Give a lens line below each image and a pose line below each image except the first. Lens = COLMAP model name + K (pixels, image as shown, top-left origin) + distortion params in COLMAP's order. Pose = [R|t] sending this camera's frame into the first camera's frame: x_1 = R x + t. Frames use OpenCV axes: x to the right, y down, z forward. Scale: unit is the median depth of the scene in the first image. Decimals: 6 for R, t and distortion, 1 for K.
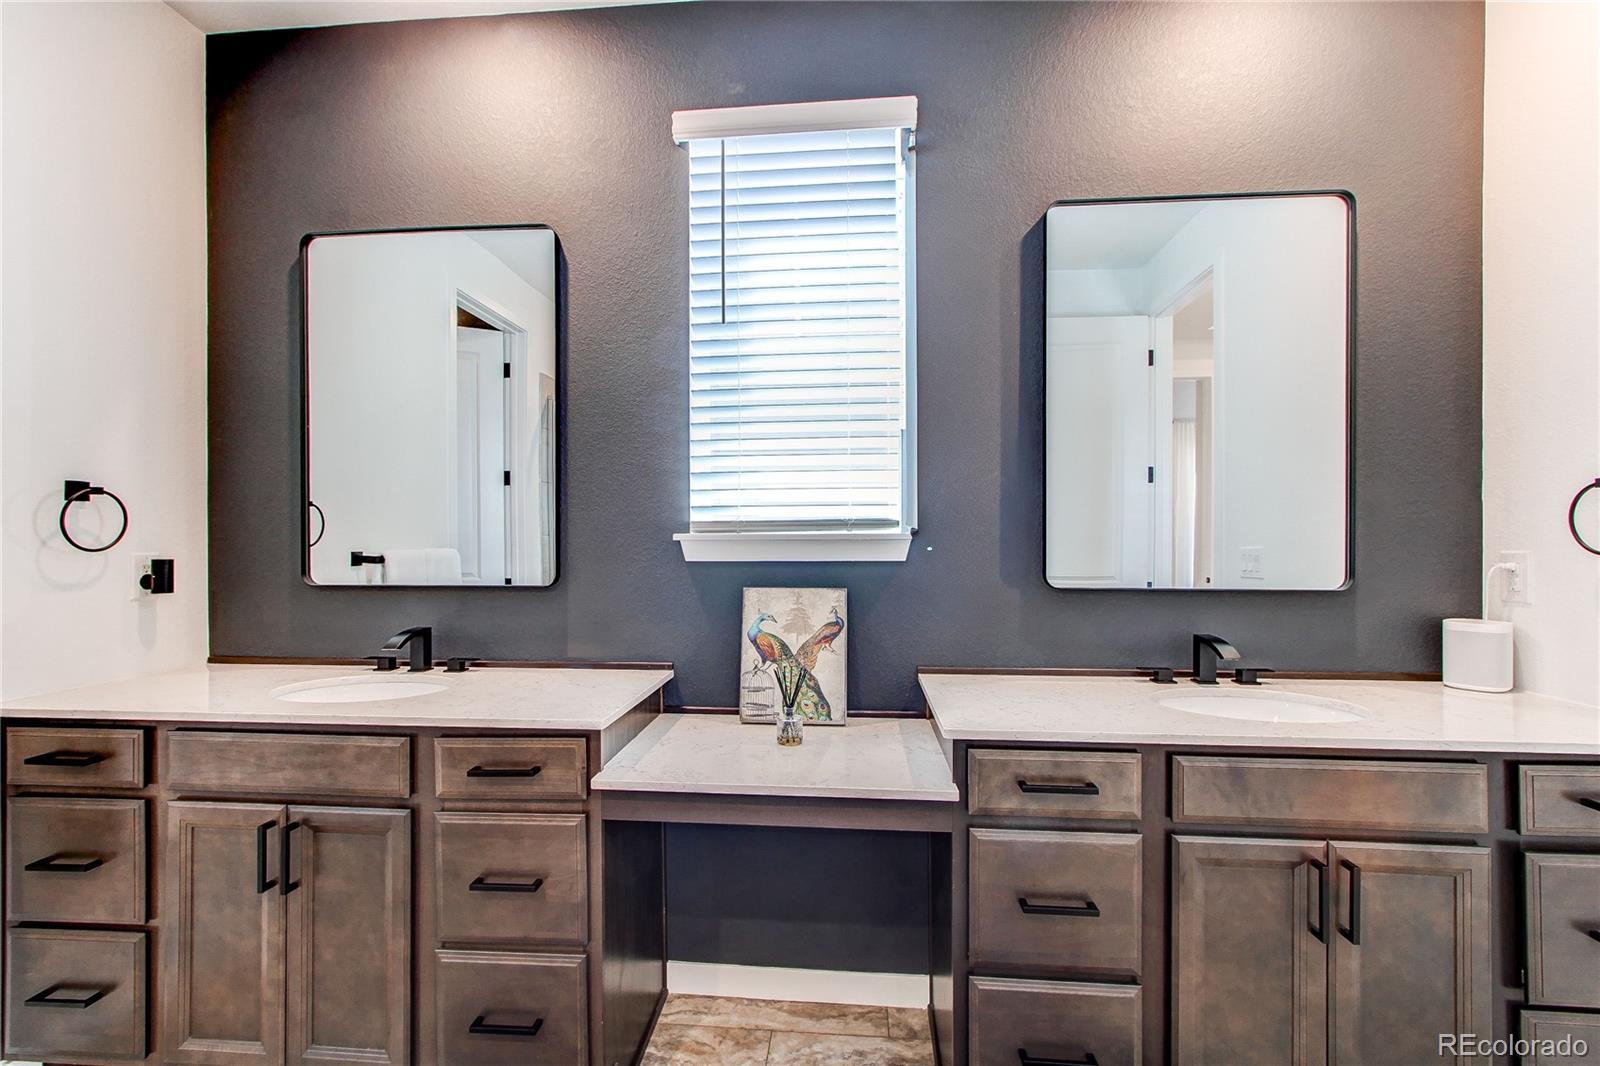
lens RADIAL K [[761.3, 0, 789.2], [0, 761.3, 539.8], [0, 0, 1]] dist [-0.006468, 0.006272]
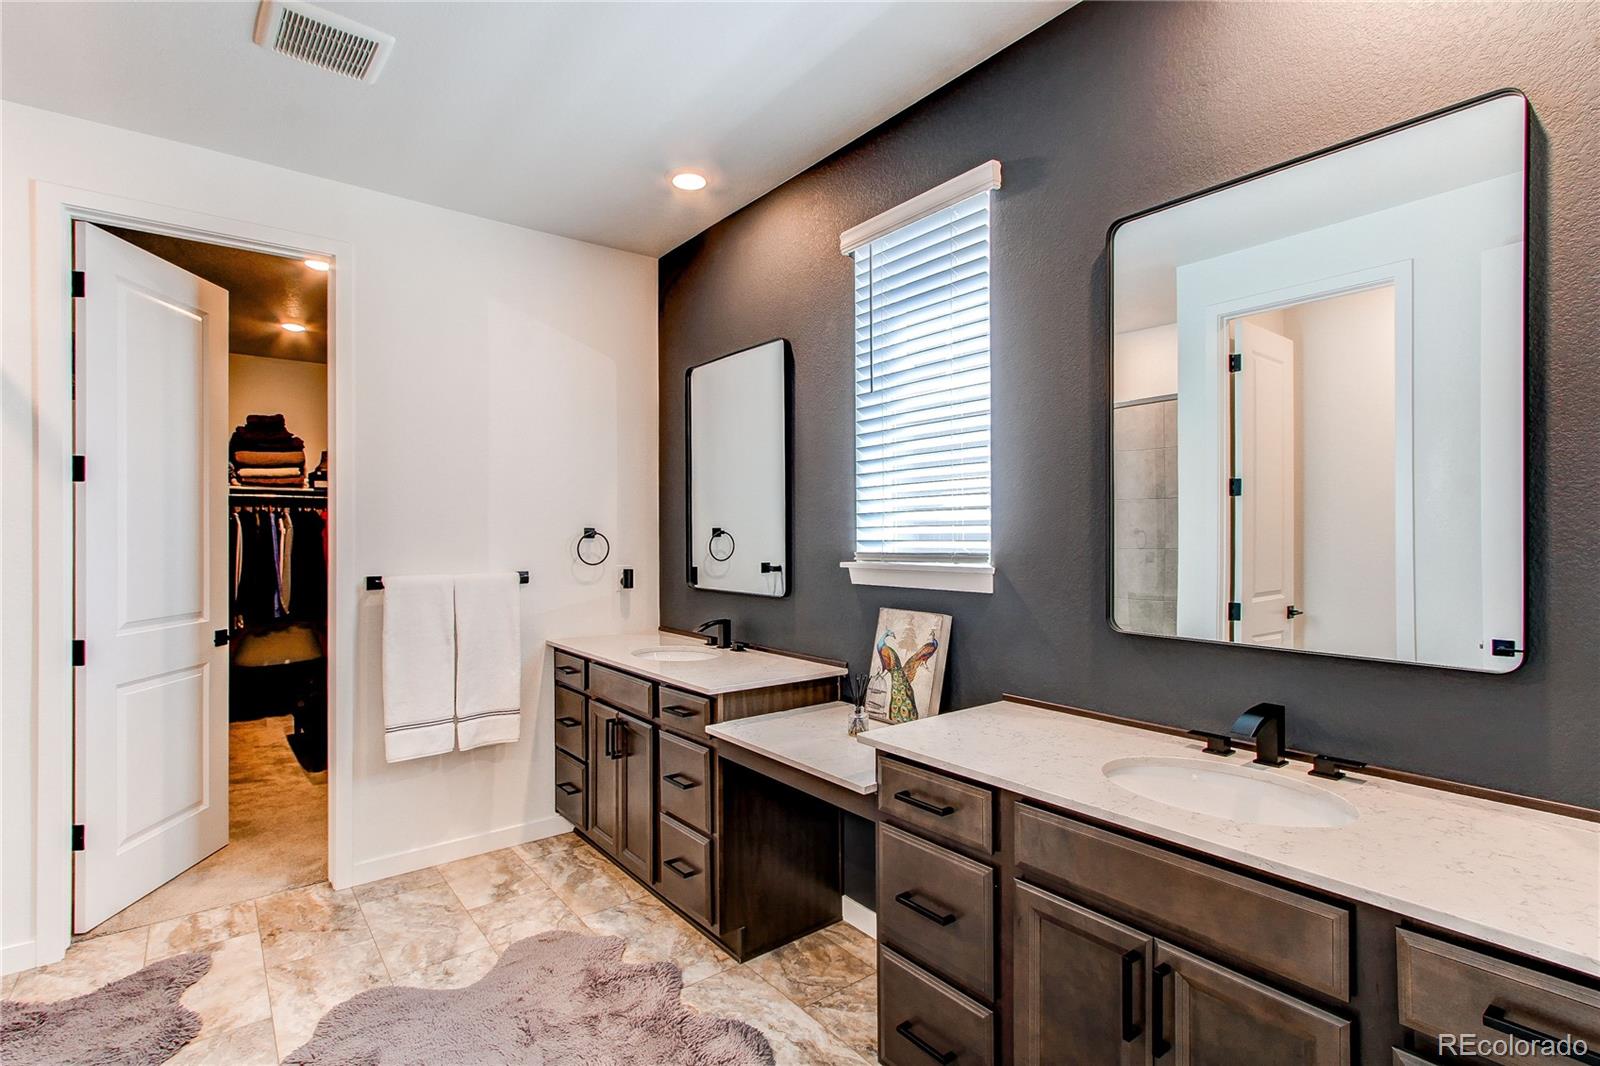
lens RADIAL K [[761.3, 0, 751.7], [0, 761.3, 534.0], [0, 0, 1]] dist [-0.006468, 0.006272]
pose [[0.665594, -0.003518, -0.746306, 0.728926], [0.003217, 0.999993, -0.001845, -0.054889], [0.746307, -0.001173, 0.665601, 0.032562]]
